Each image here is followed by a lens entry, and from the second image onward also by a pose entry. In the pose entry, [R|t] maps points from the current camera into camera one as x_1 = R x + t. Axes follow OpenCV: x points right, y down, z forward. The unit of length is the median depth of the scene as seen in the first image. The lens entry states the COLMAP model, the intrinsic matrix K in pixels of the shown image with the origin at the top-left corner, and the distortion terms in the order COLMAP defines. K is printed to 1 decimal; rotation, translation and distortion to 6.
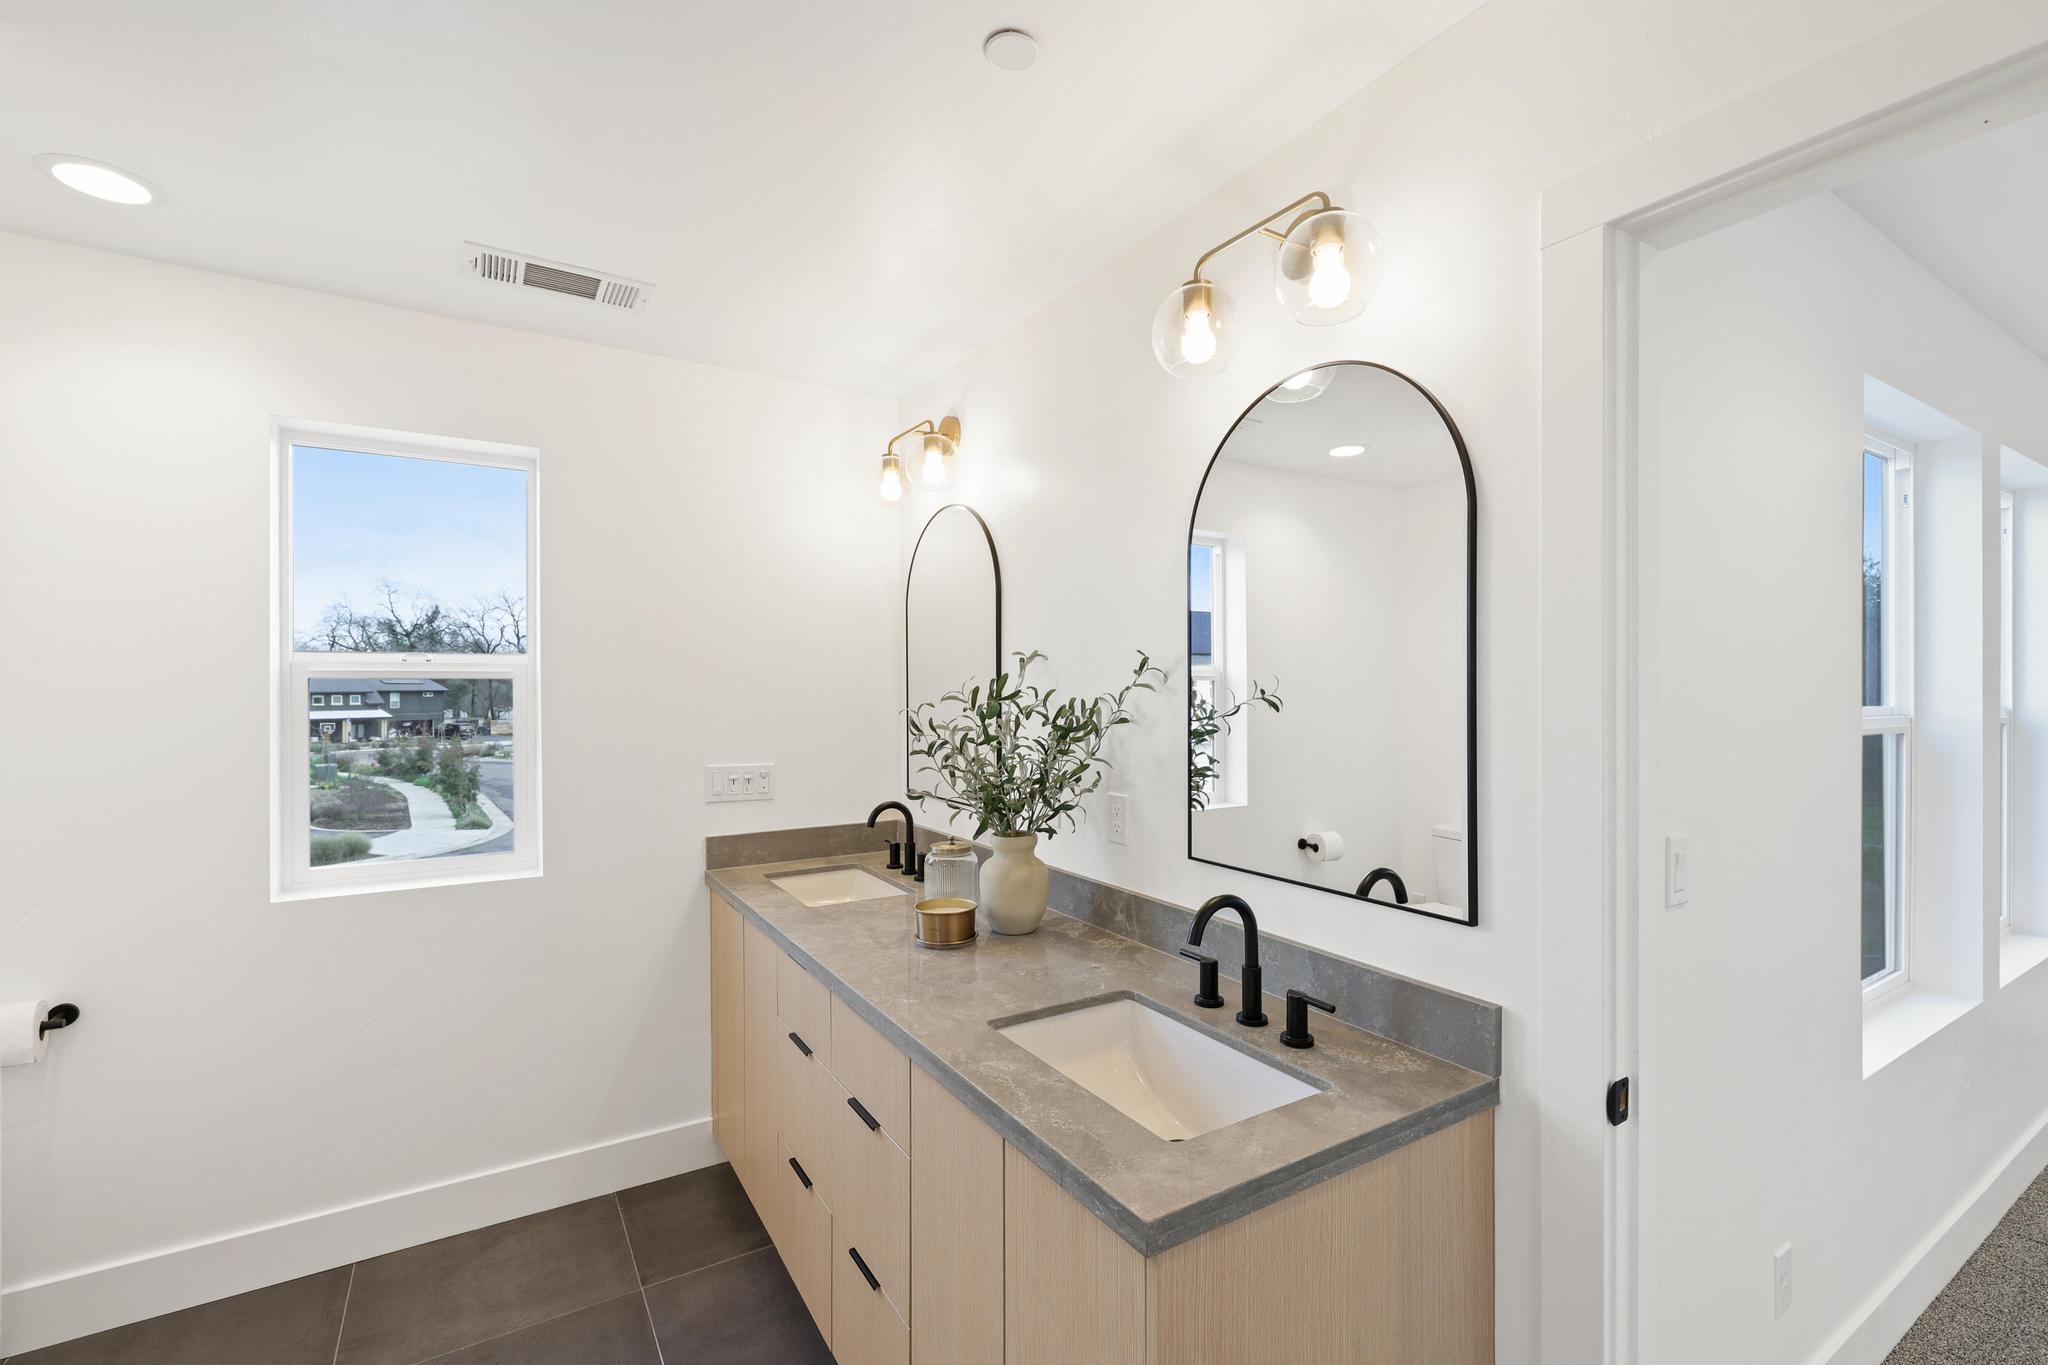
lens RADIAL K [[885.5, 0, 1024.0], [0, 885.5, 682.5], [0, 0, 1]] dist [-0.000817, 0.001078]
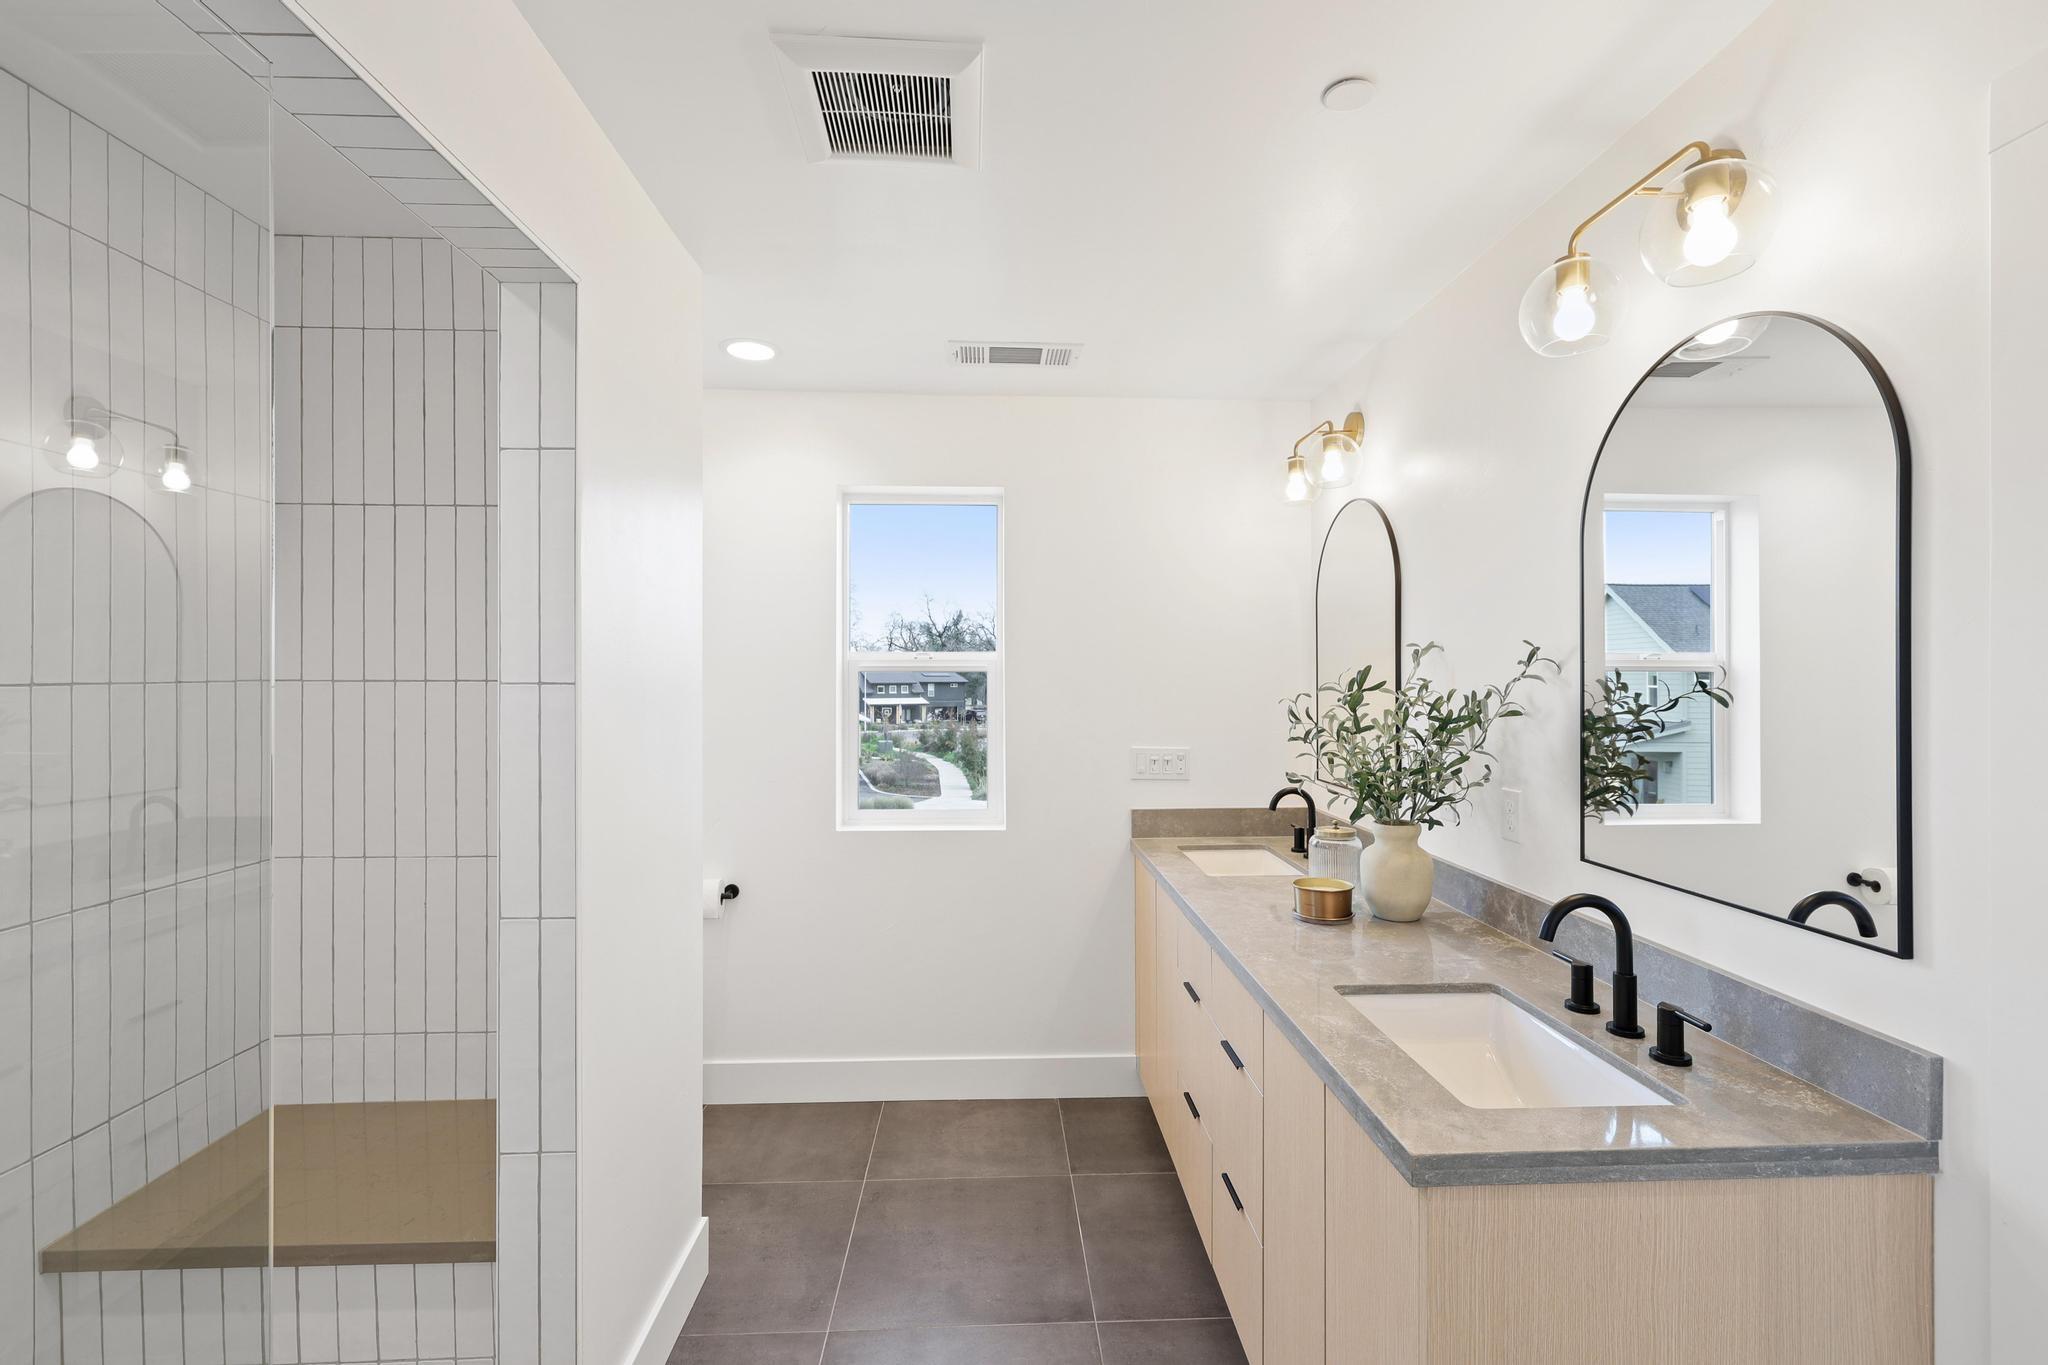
lens RADIAL K [[885.4, 0, 1029.6], [0, 885.4, 667.9], [0, 0, 1]] dist [0.000093, 0.000278]
pose [[0.874843, -0.004623, -0.484385, 0.120330], [0.000698, 0.999965, -0.008284, 0.001204], [0.484407, 0.006909, 0.874816, -0.101270]]
